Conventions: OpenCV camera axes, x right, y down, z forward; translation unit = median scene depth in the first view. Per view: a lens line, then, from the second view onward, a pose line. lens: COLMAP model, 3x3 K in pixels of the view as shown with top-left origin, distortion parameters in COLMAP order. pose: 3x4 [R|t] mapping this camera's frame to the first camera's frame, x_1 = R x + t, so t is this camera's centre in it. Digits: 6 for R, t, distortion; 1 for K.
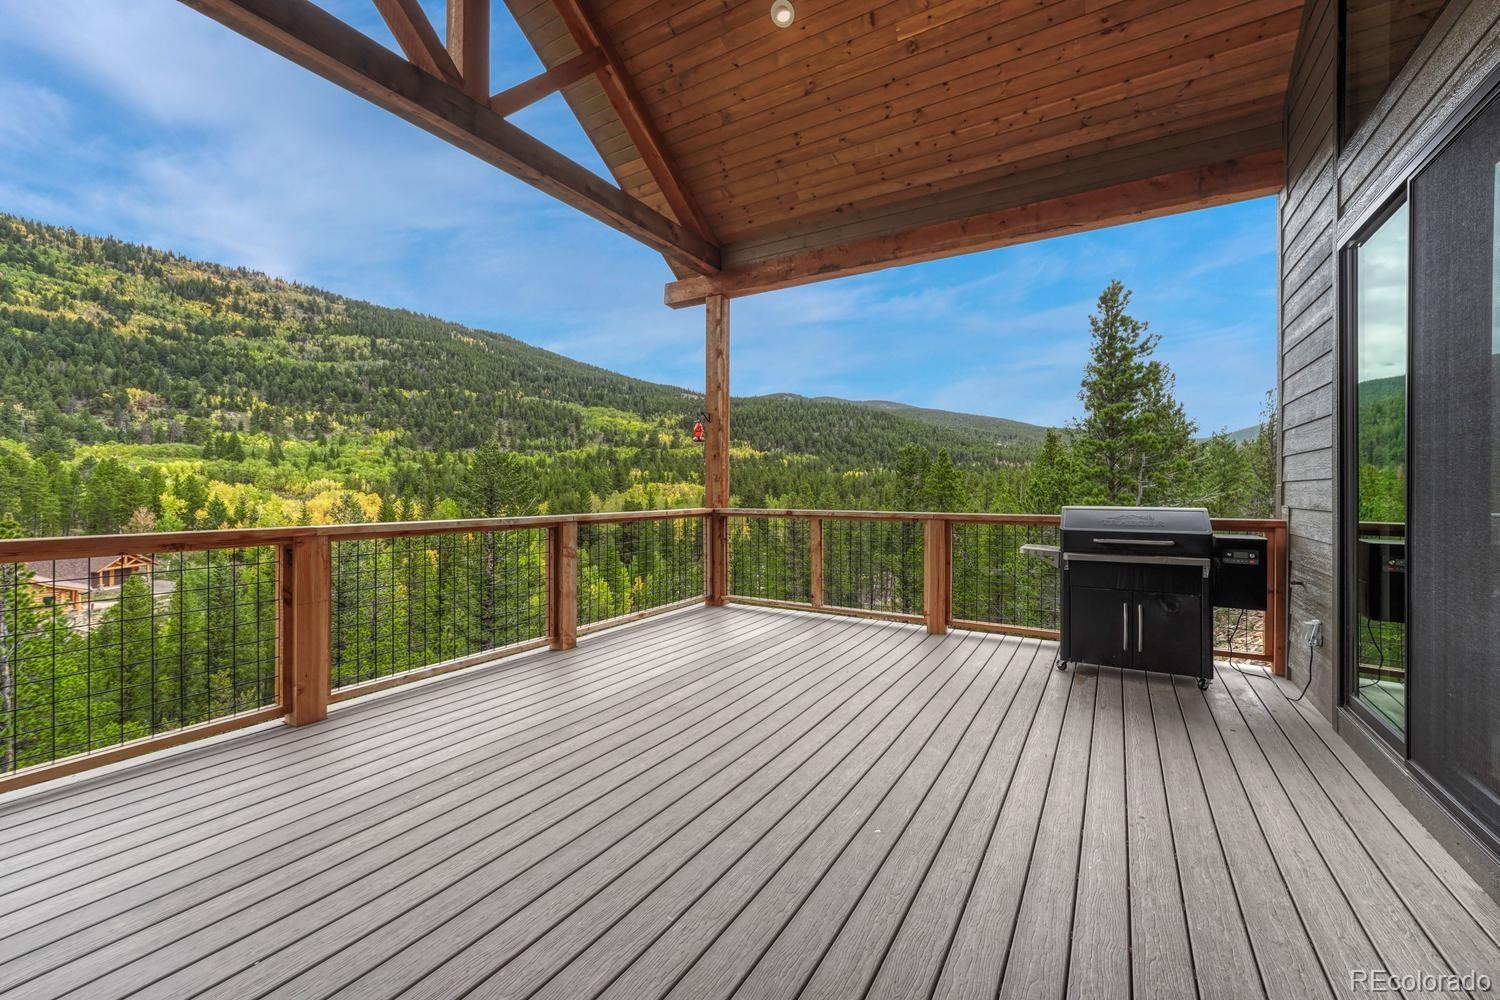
lens RADIAL K [[603.3, 0, 749.1], [0, 603.3, 493.3], [0, 0, 1]] dist [0.000159, 0.000217]
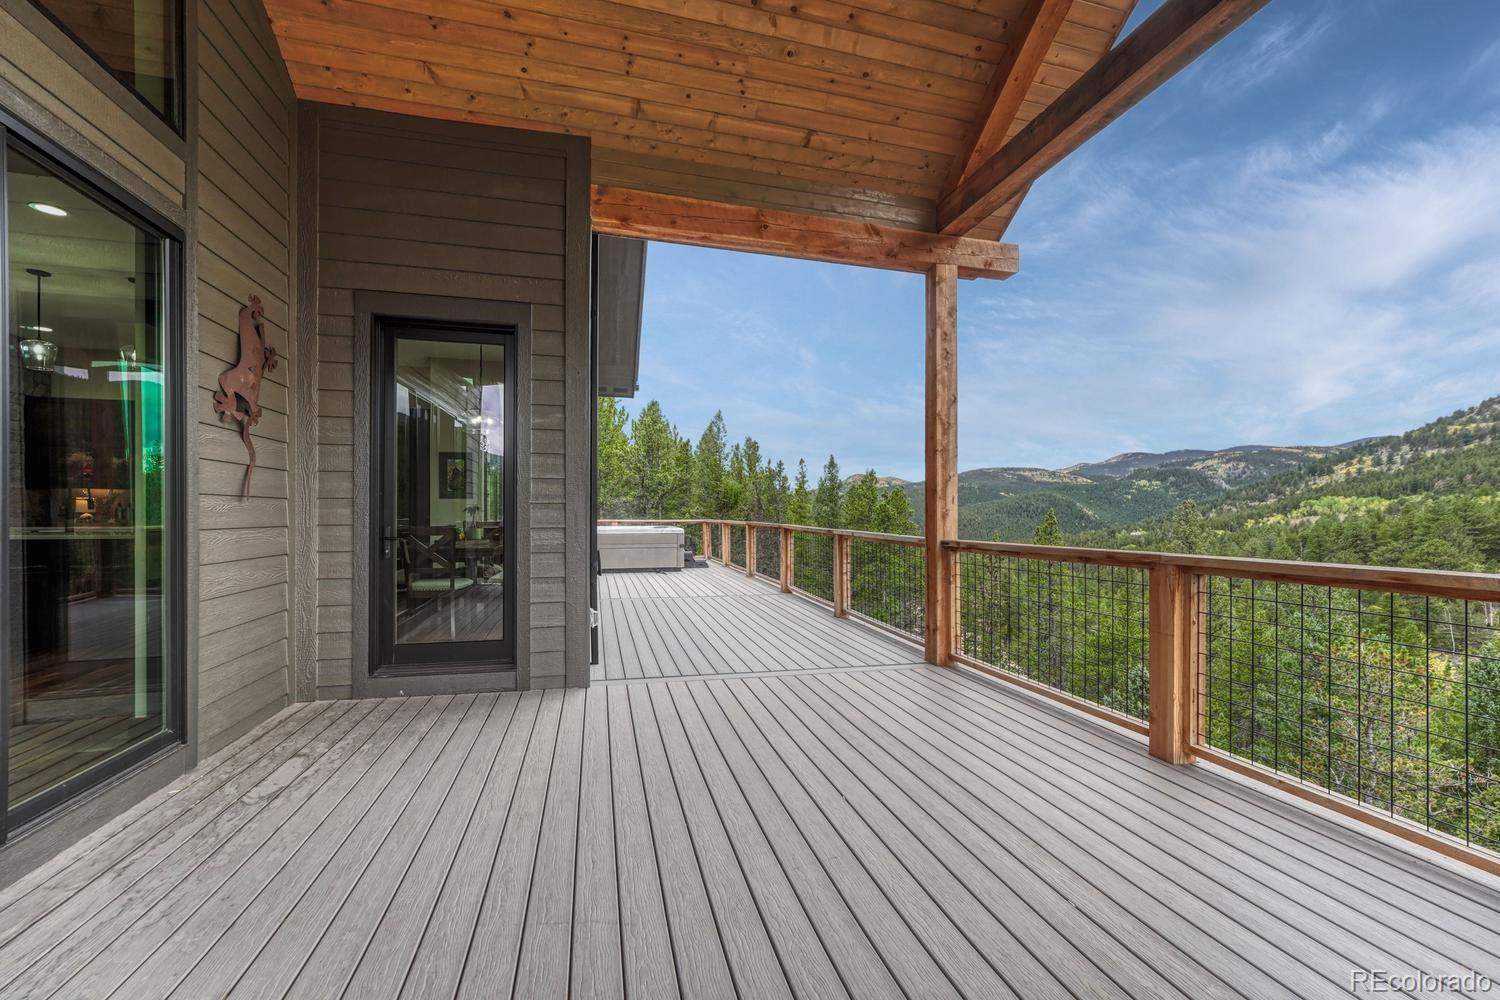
lens RADIAL K [[609.1, 0, 750.0], [0, 609.1, 500.0], [0, 0, 1]] dist [0.000170, 0.000054]
pose [[-0.696850, -0.013958, -0.717081, 0.110963], [-0.003231, 0.999862, -0.016322, -0.003322], [0.717210, -0.009057, -0.696799, 0.308627]]
